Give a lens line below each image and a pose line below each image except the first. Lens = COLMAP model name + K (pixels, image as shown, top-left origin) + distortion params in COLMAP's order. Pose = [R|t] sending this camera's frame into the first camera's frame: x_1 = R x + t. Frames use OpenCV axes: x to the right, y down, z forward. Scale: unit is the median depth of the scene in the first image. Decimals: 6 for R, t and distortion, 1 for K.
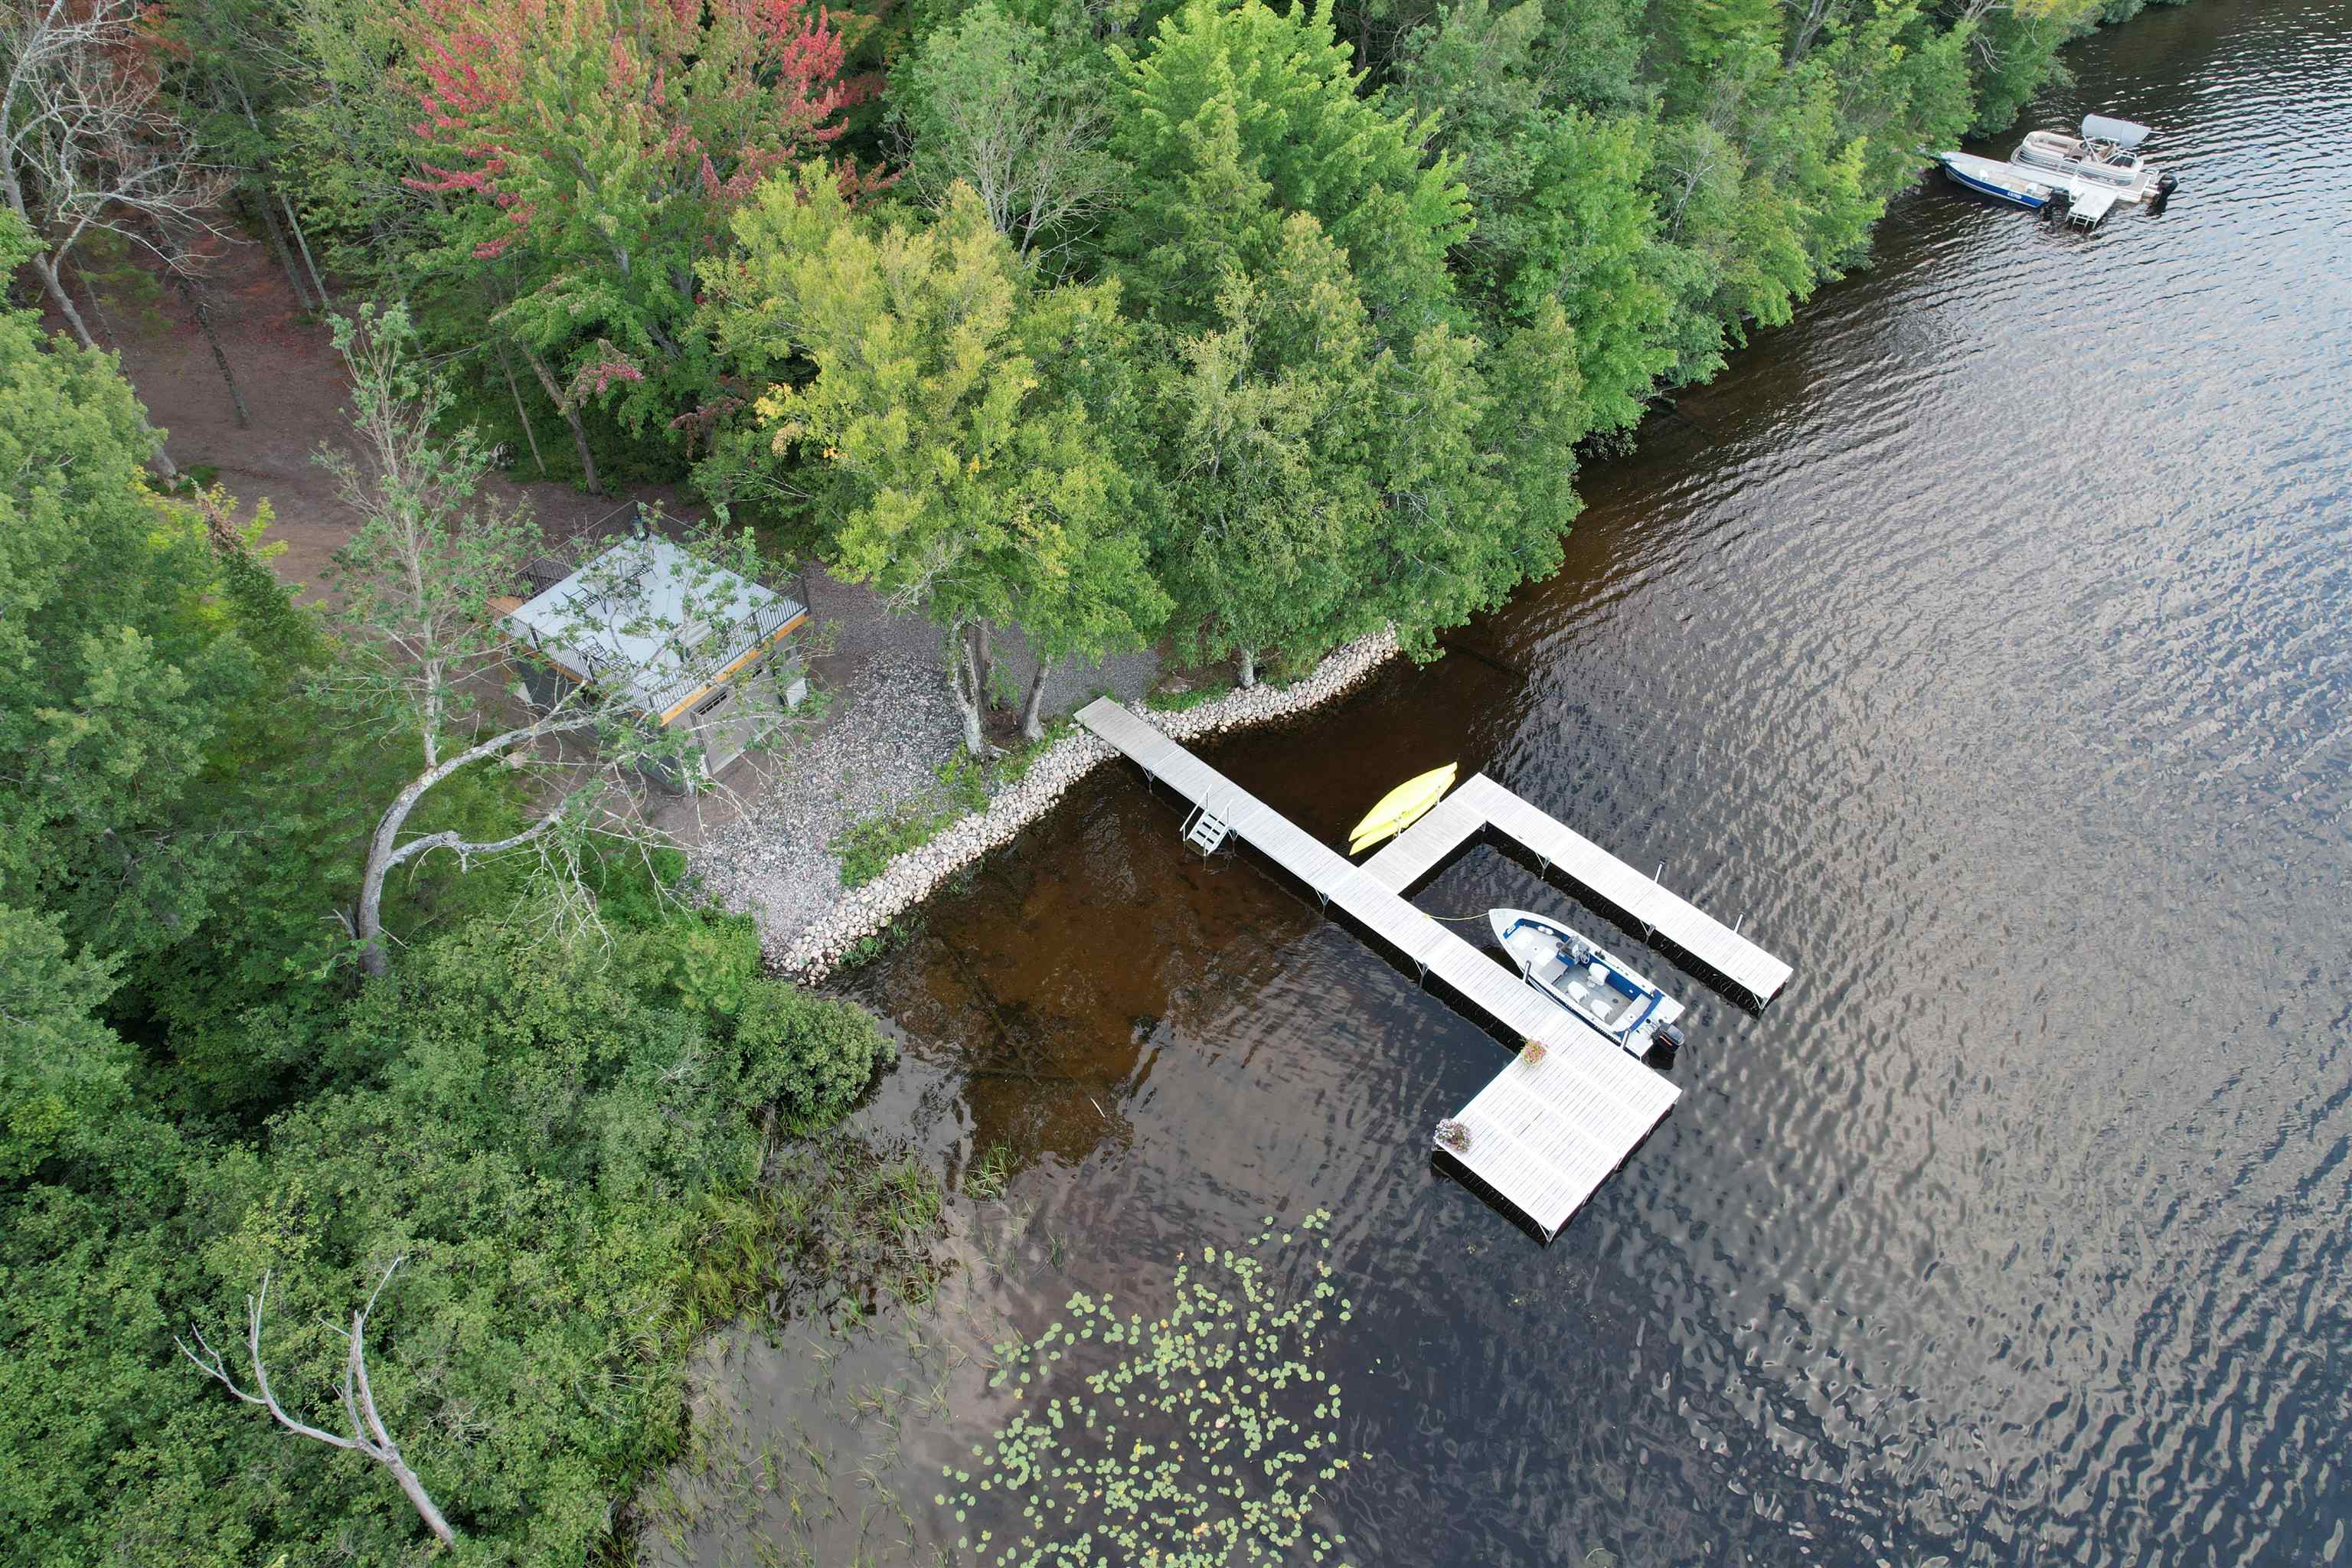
lens RADIAL K [[1510.5, 0, 1193.3], [0, 1510.5, 783.4], [0, 0, 1]] dist [-0.074464, 0.065878]
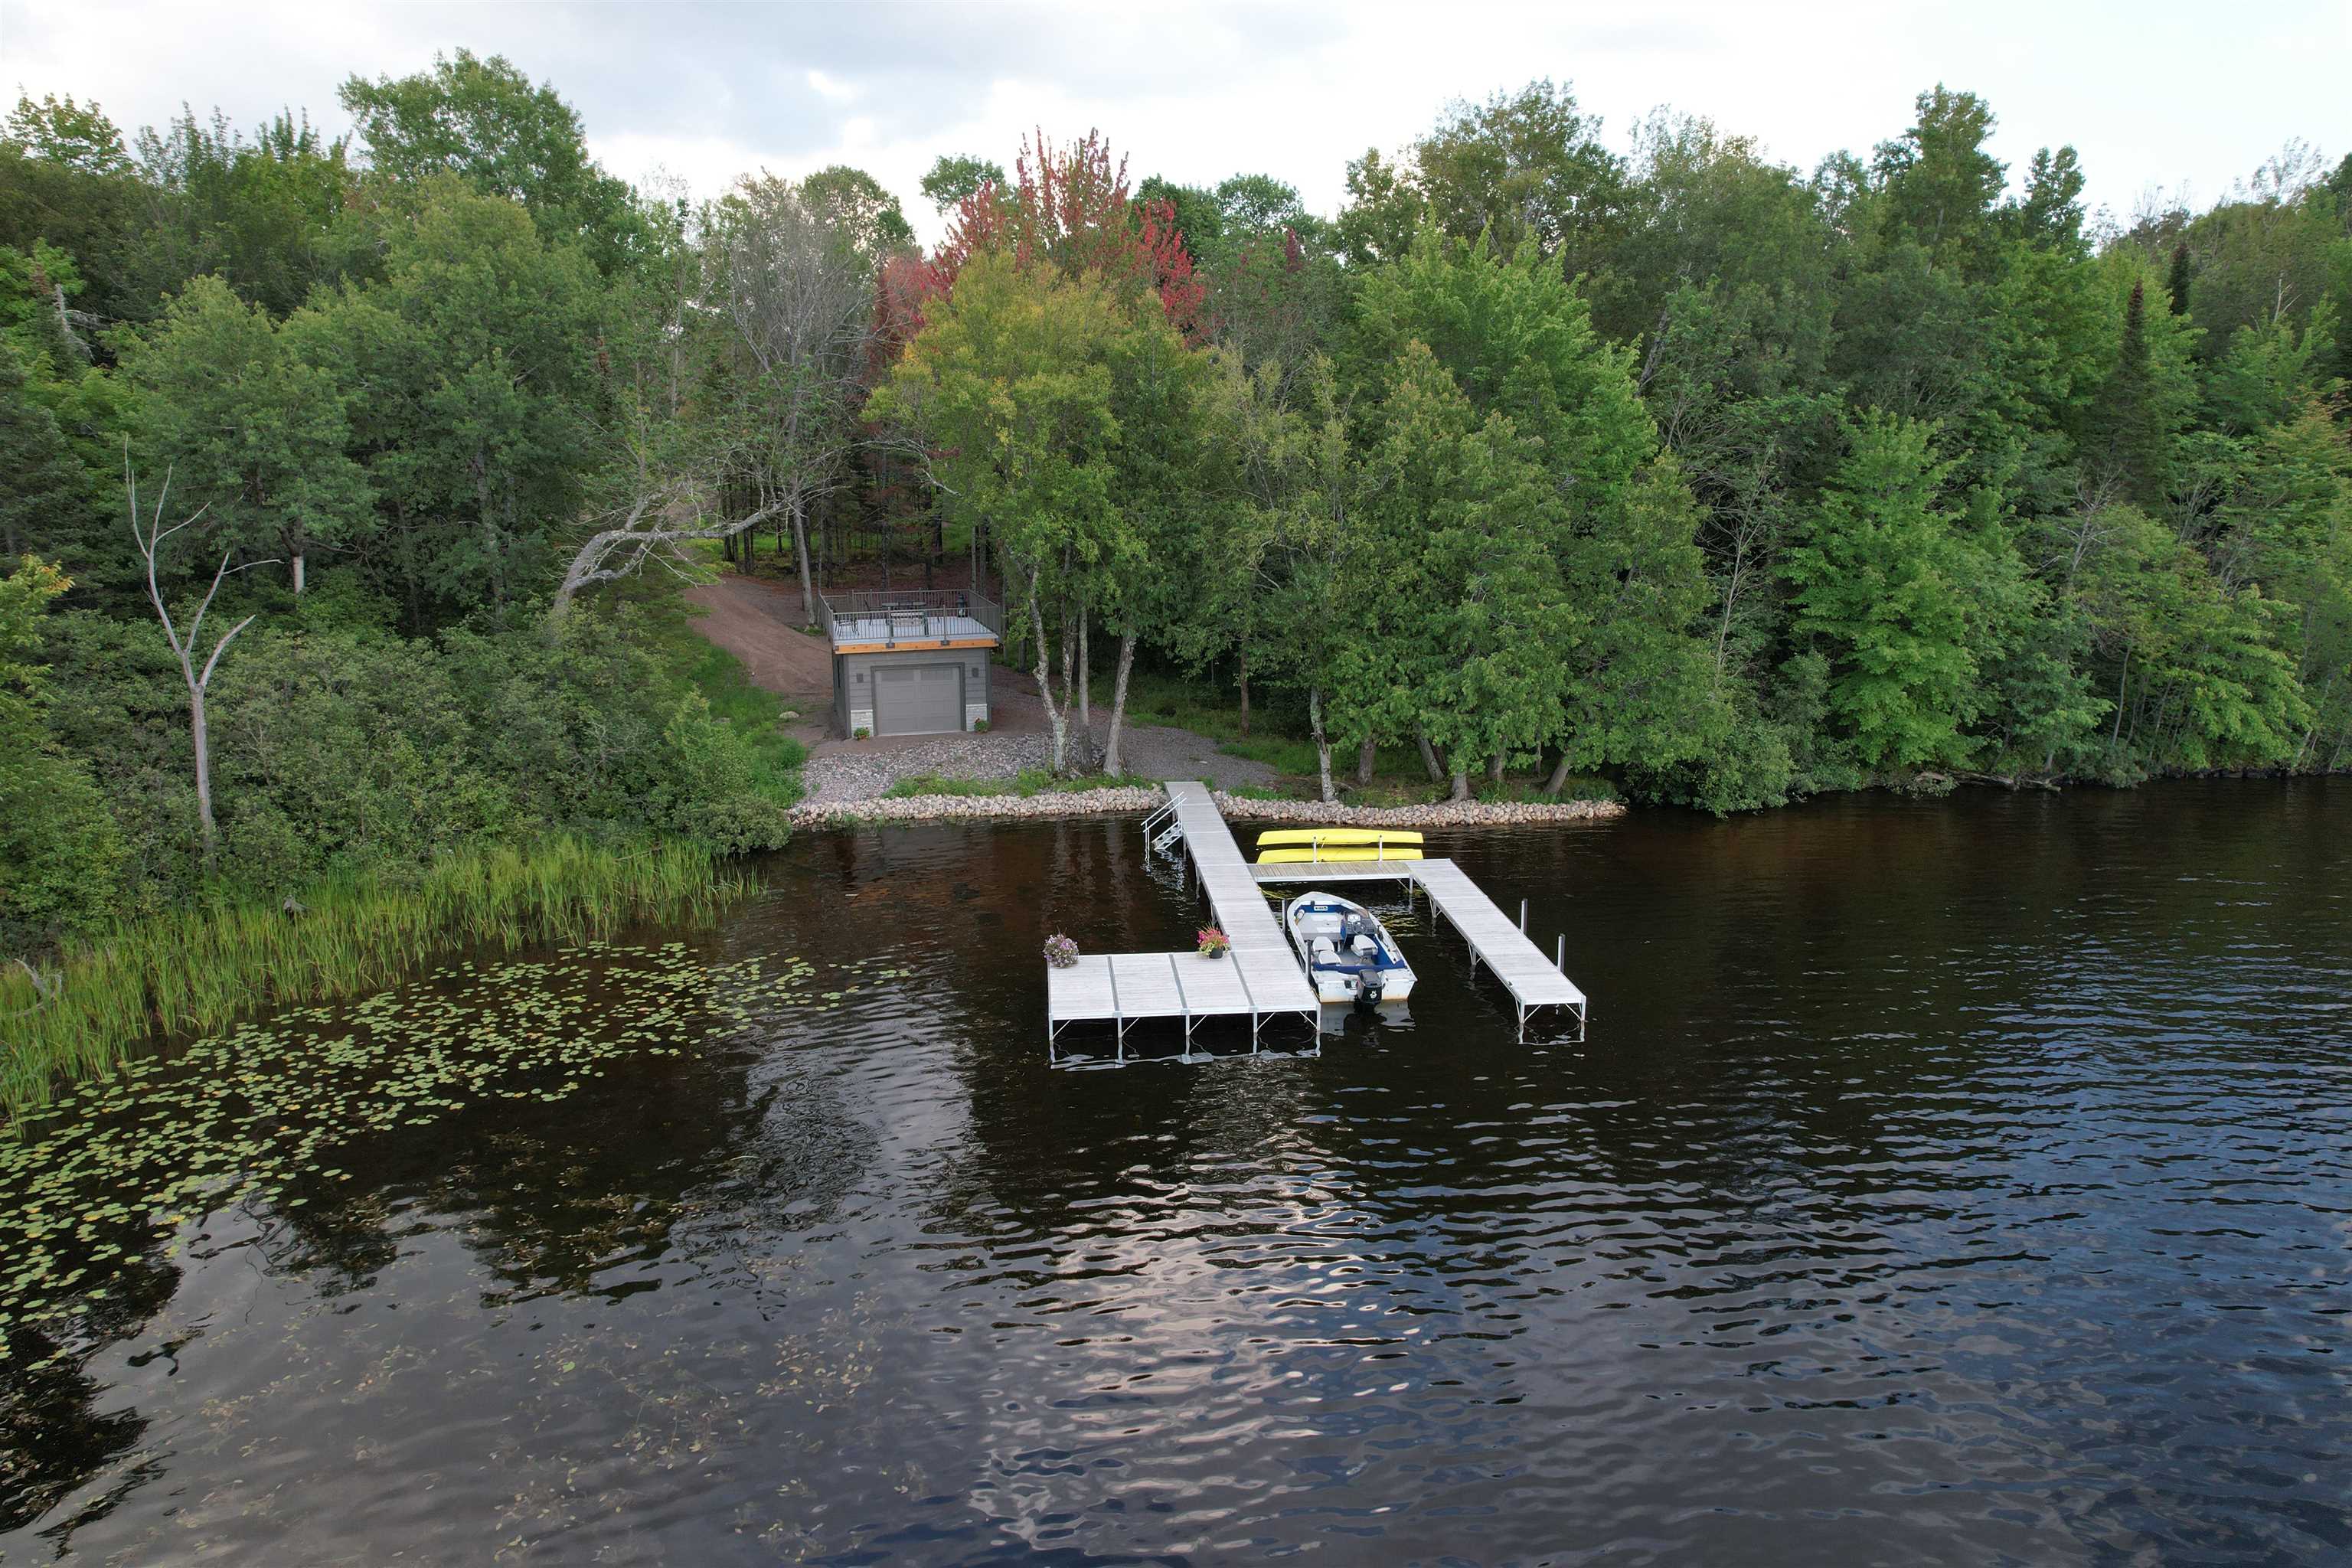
lens RADIAL K [[1510.5, 0, 1193.3], [0, 1510.5, 783.4], [0, 0, 1]] dist [-0.074464, 0.065878]
pose [[0.777298, 0.135461, -0.614377, 0.723891], [-0.438384, 0.817055, -0.374487, 0.423141], [0.451251, 0.560421, 0.694479, 0.324948]]
